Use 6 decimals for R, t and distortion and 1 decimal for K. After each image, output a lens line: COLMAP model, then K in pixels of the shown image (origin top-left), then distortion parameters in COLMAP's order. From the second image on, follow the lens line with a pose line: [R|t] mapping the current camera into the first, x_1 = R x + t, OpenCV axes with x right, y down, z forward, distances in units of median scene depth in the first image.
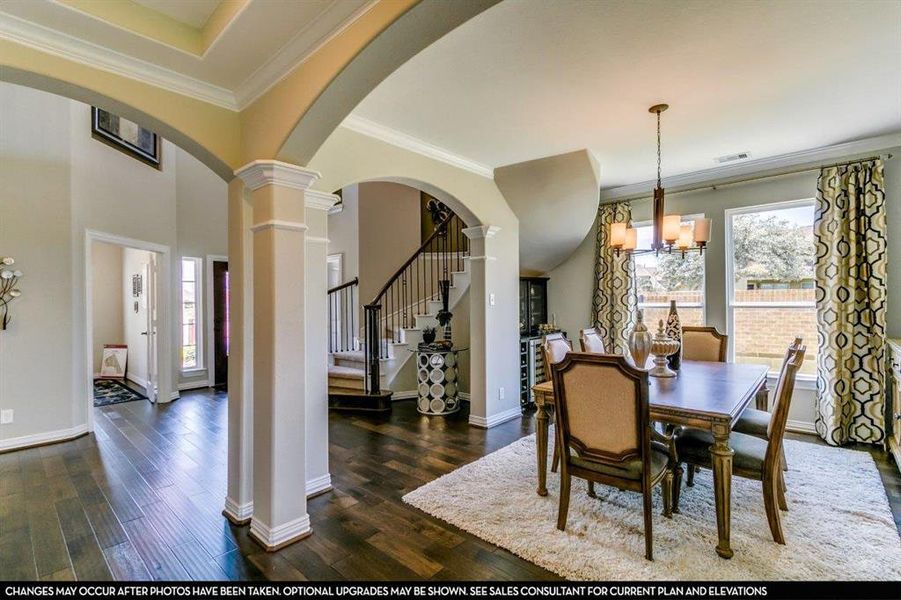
lens RADIAL K [[416.5, 0, 440.0], [0, 416.5, 301.3], [0, 0, 1]] dist [0.000127, -0.000187]
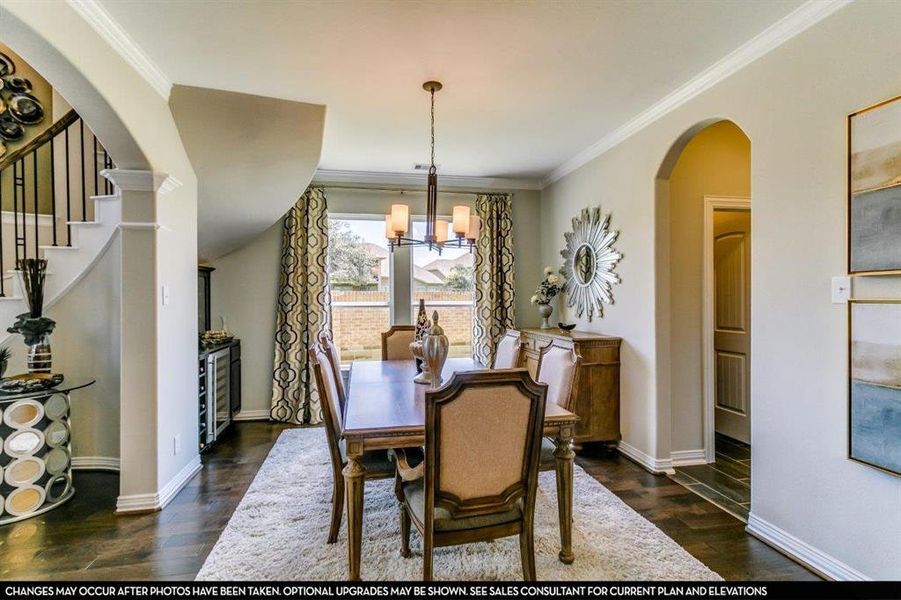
lens RADIAL K [[416.5, 0, 440.0], [0, 416.5, 301.3], [0, 0, 1]] dist [0.000127, -0.000187]
pose [[0.591531, 0.003154, 0.806276, -0.143159], [-0.004620, 0.999989, -0.000522, 0.002291], [-0.806269, -0.003416, 0.591539, 0.335193]]
